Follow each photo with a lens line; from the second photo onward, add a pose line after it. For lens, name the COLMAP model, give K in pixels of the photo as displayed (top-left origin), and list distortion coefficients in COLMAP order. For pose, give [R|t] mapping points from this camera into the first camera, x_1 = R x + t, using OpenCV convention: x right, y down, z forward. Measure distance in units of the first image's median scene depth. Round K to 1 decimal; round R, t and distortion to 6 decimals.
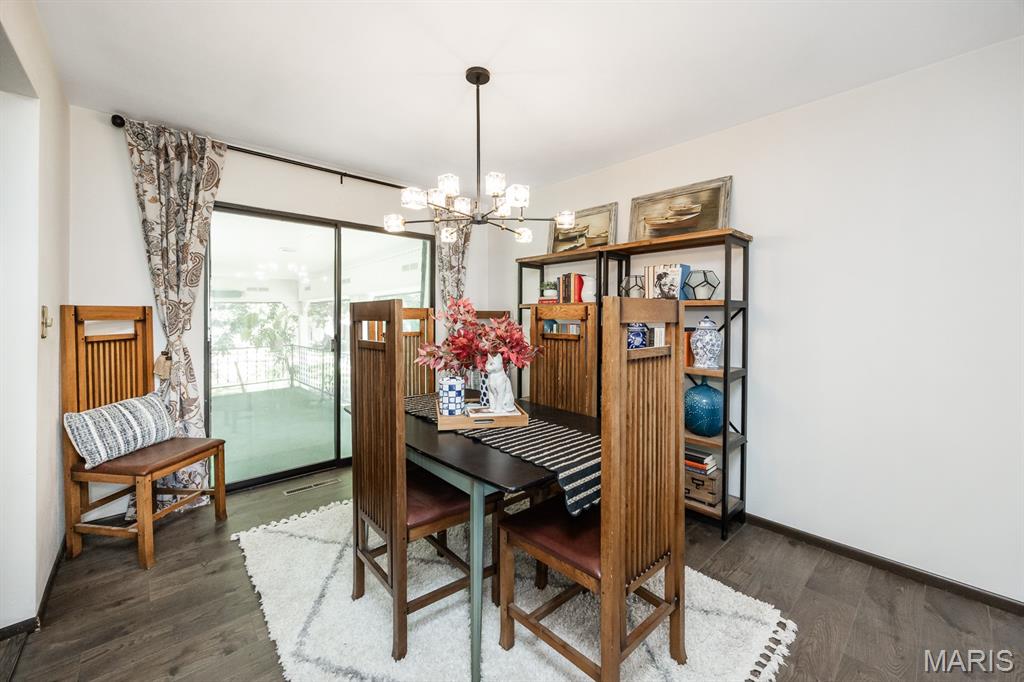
lens RADIAL K [[399.0, 0, 522.7], [0, 399.0, 317.3], [0, 0, 1]] dist [0.004327, -0.001385]
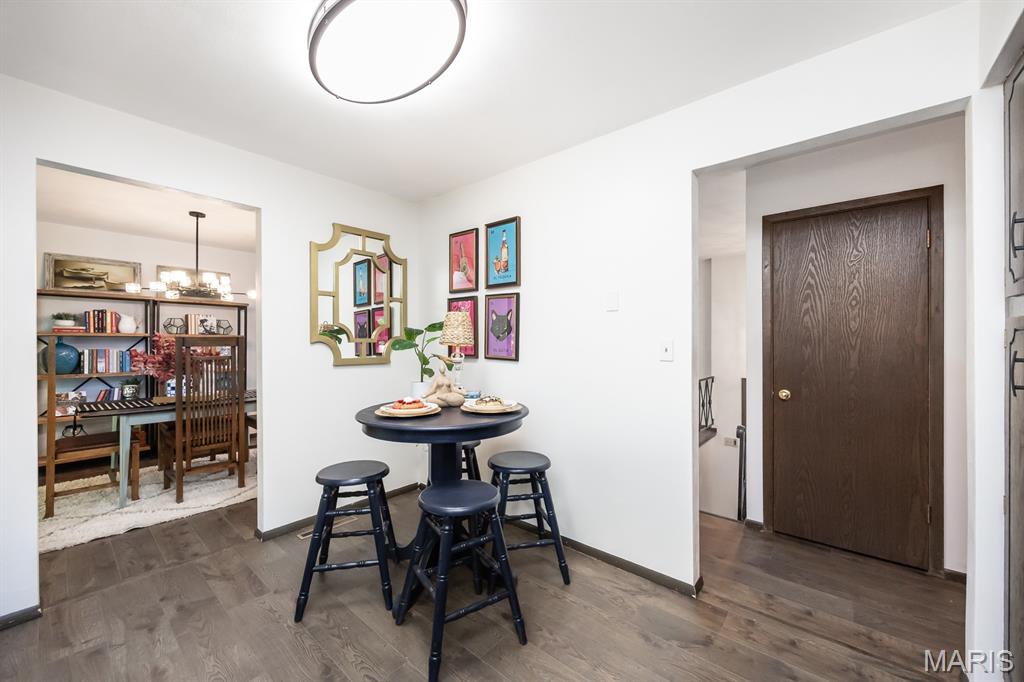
lens RADIAL K [[399.0, 0, 513.6], [0, 399.0, 341.0], [0, 0, 1]] dist [0.004327, -0.001385]
pose [[-0.142444, 0.000090, 0.989803, -1.652039], [0.004285, 0.999991, 0.000526, -0.006055], [-0.989794, 0.004316, -0.142443, -0.140794]]
